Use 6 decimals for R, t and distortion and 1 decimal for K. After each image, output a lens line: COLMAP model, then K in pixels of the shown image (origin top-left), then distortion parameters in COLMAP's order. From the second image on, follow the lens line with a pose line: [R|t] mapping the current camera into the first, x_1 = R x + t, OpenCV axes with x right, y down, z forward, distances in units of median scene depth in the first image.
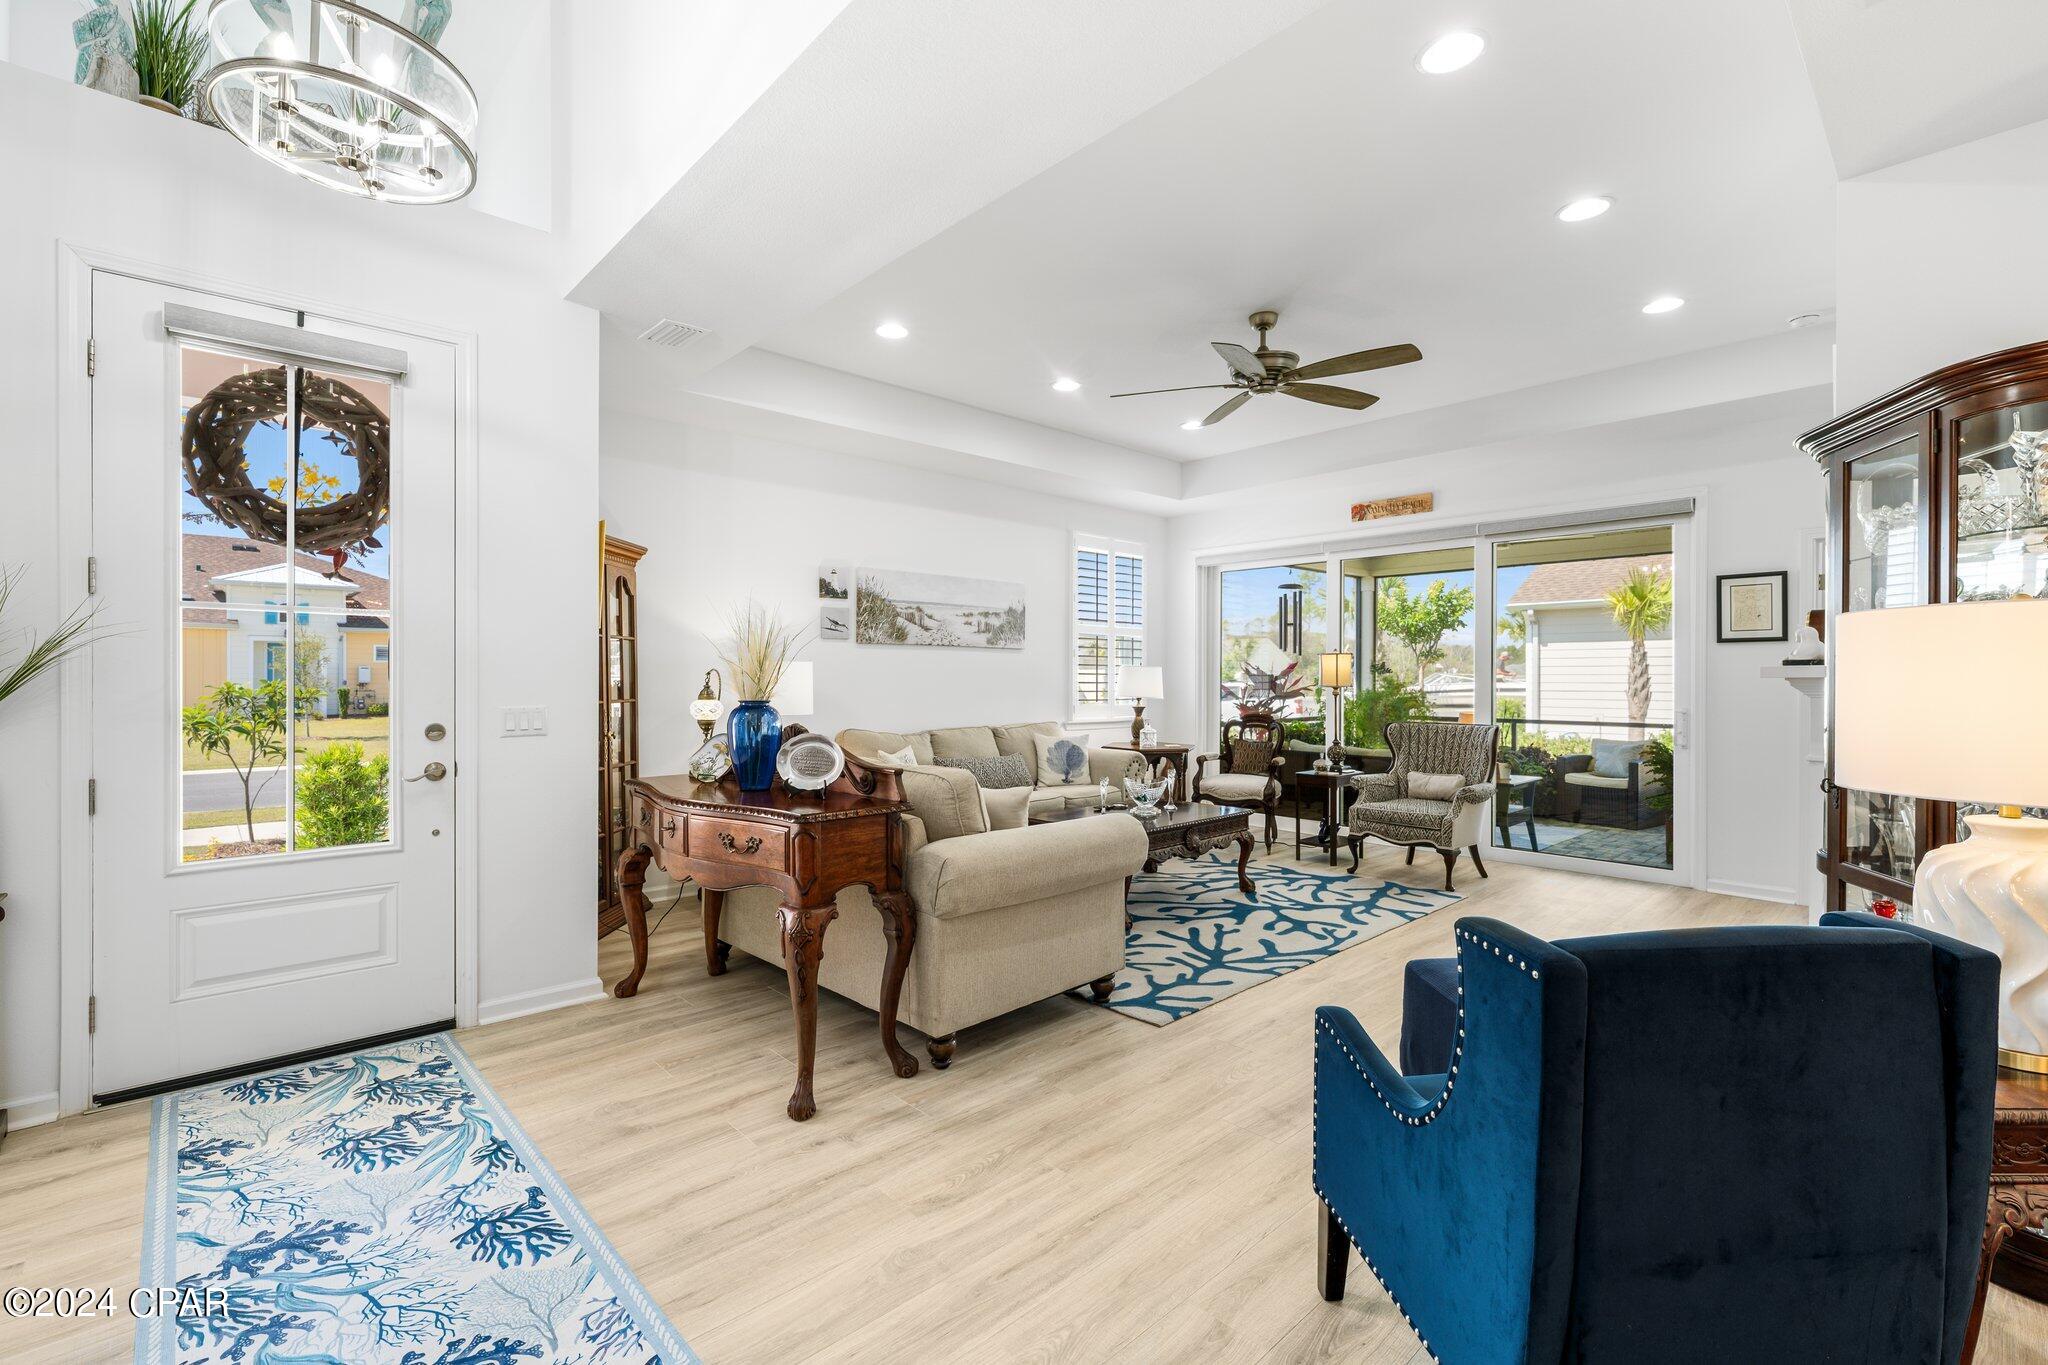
lens RADIAL K [[886.5, 0, 1016.5], [0, 886.5, 683.8], [0, 0, 1]] dist [0.000342, 0.000034]
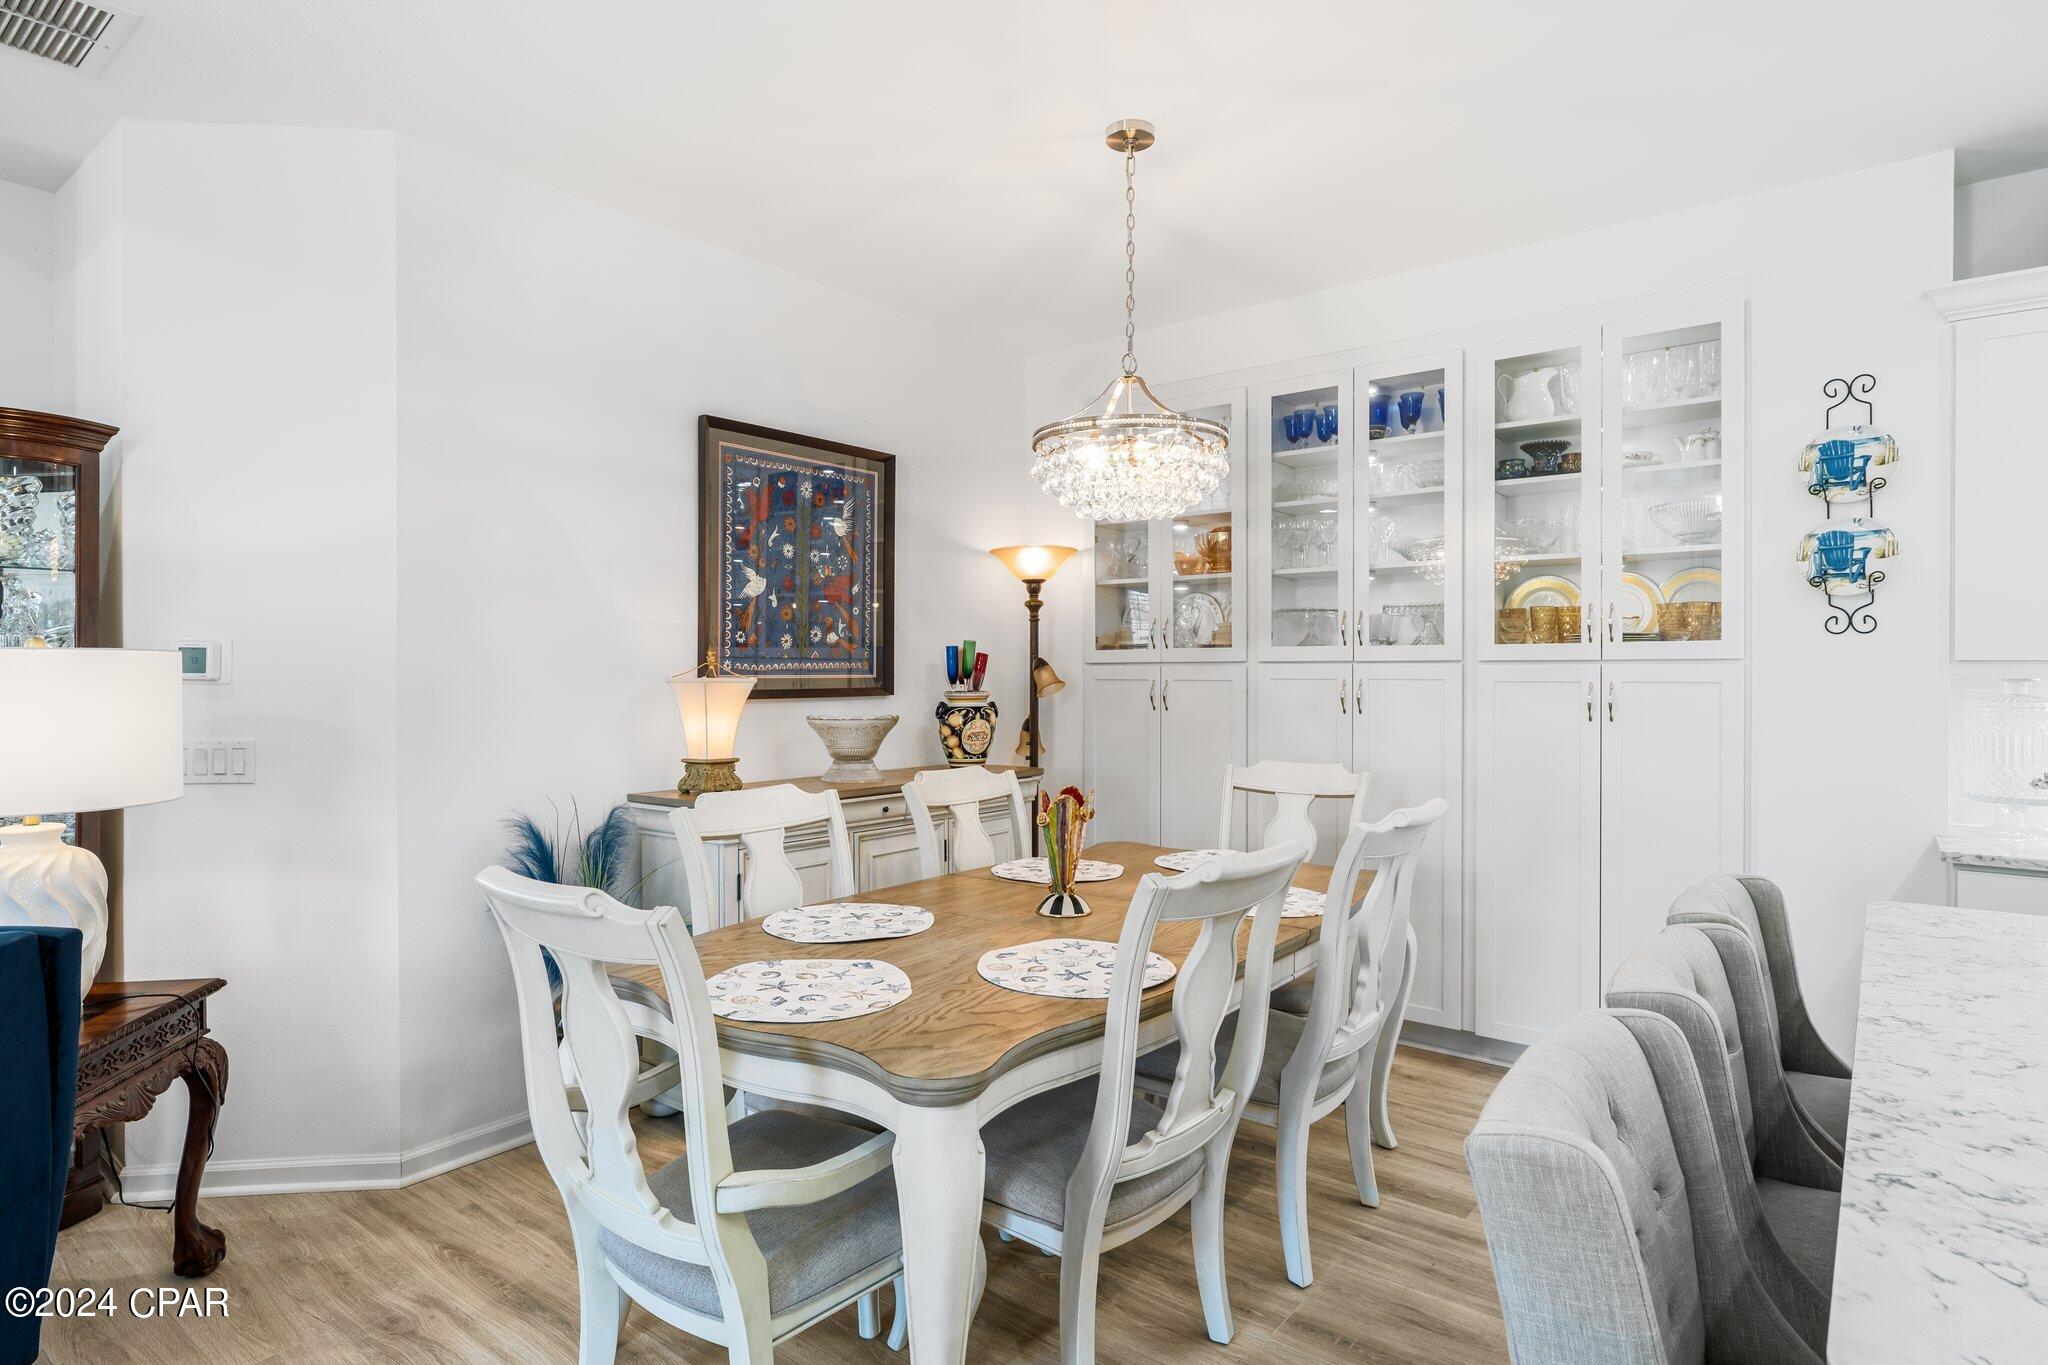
lens RADIAL K [[1093.5, 0, 1018.3], [0, 1093.5, 674.6], [0, 0, 1]] dist [0.004985, -0.000825]
pose [[-0.155919, -0.006628, 0.987748, -0.181212], [0.004319, 0.999963, 0.007391, -0.018664], [-0.987760, 0.005418, -0.155885, -0.027411]]
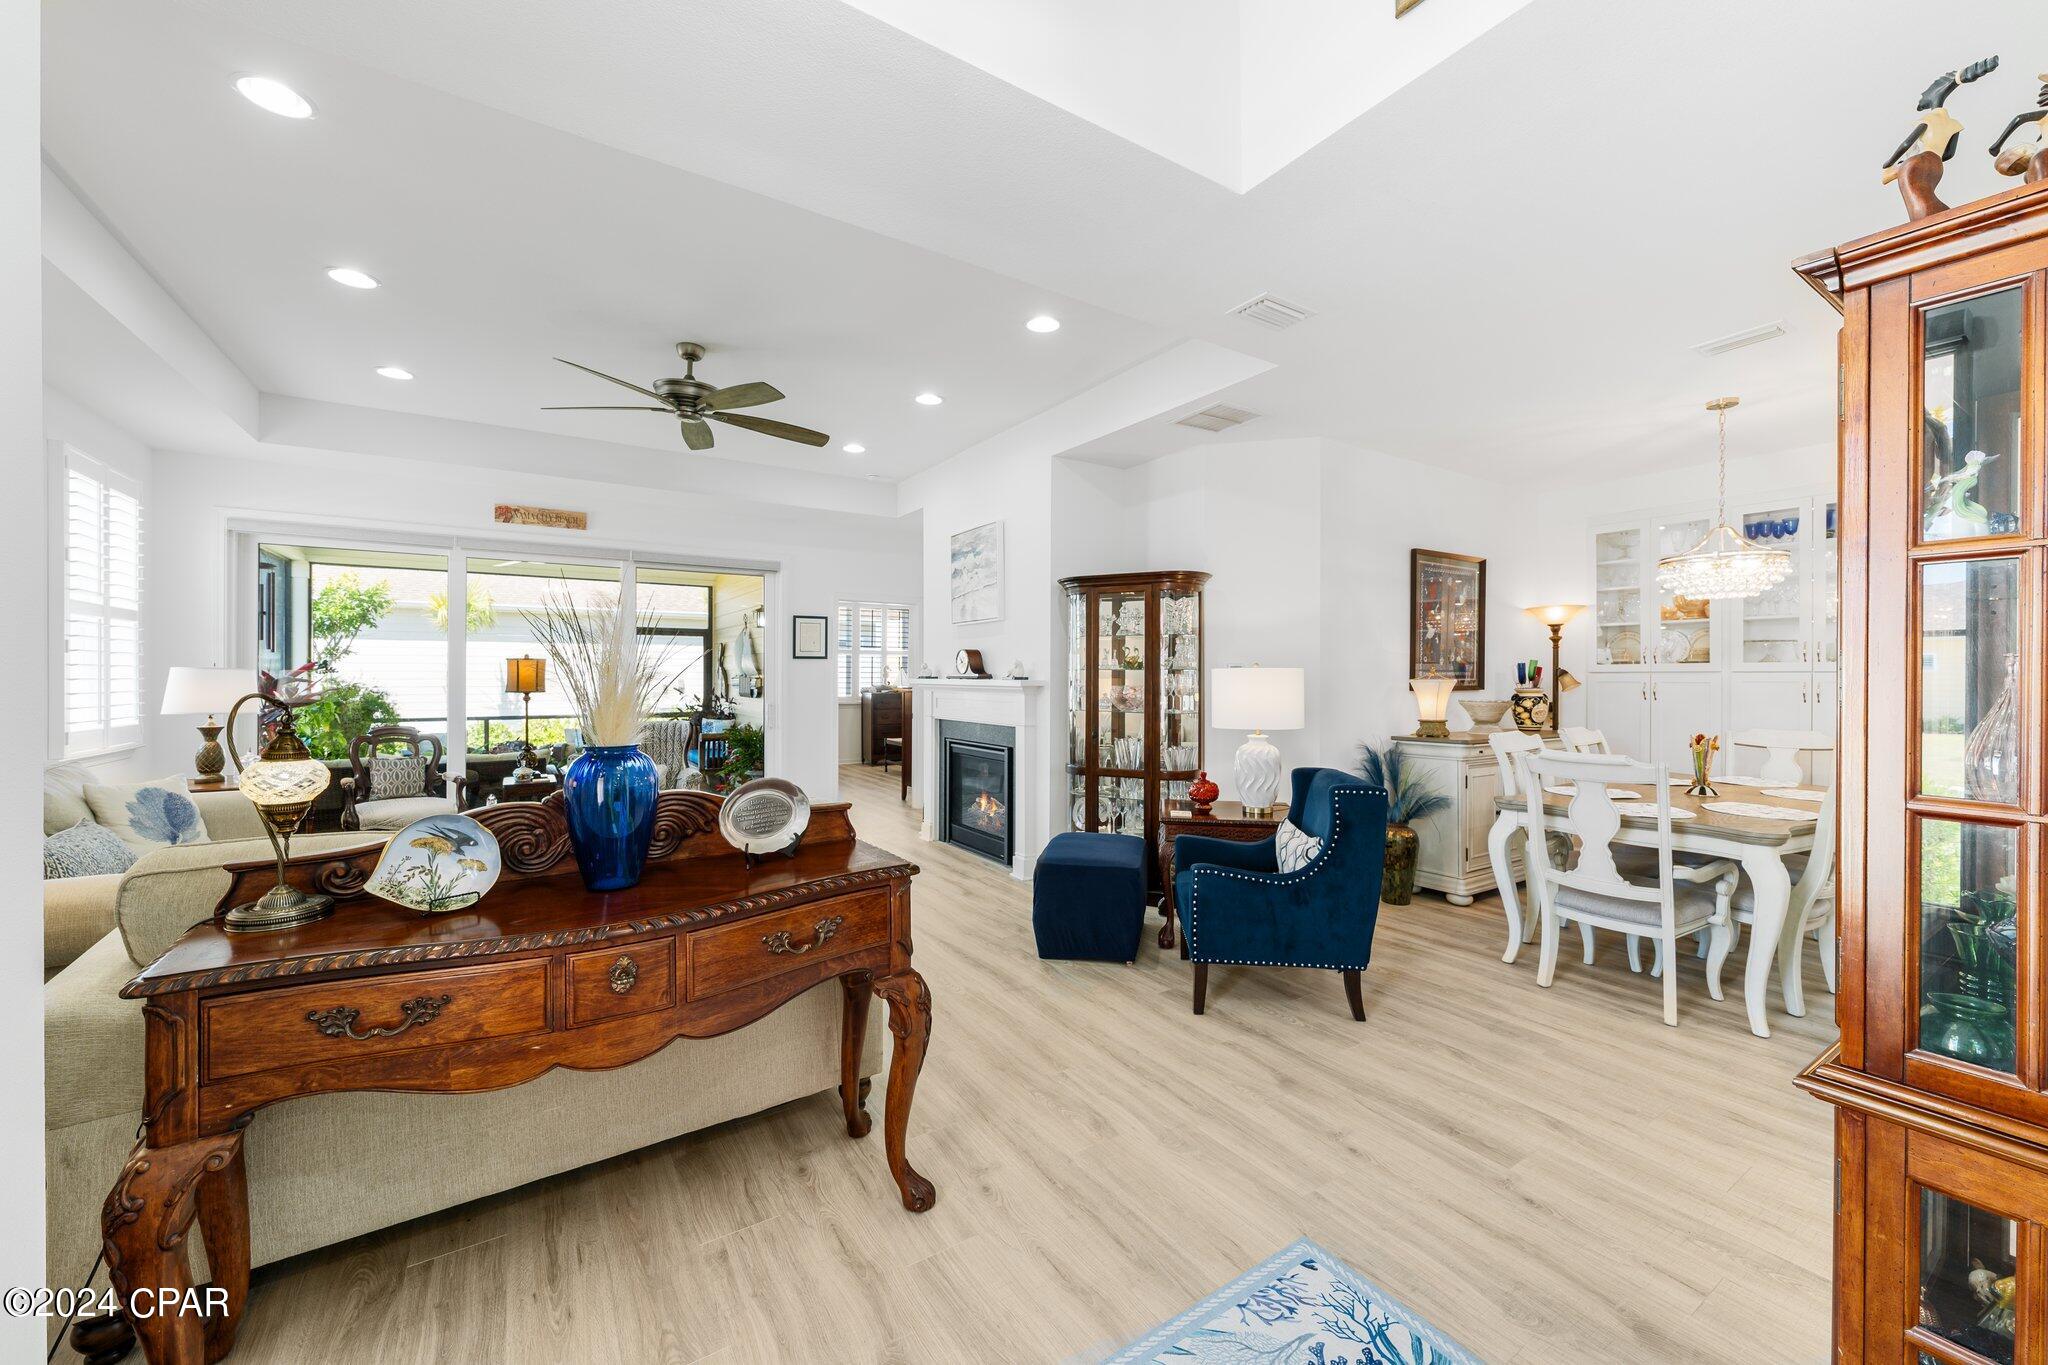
lens RADIAL K [[778.5, 0, 1026.0], [0, 778.5, 675.3], [0, 0, 1]] dist [-0.001183, 0.000841]
pose [[0.168390, -0.002128, 0.985718, -0.572996], [0.003205, 0.999994, 0.001611, -0.021708], [-0.985715, 0.002888, 0.168396, 0.446982]]
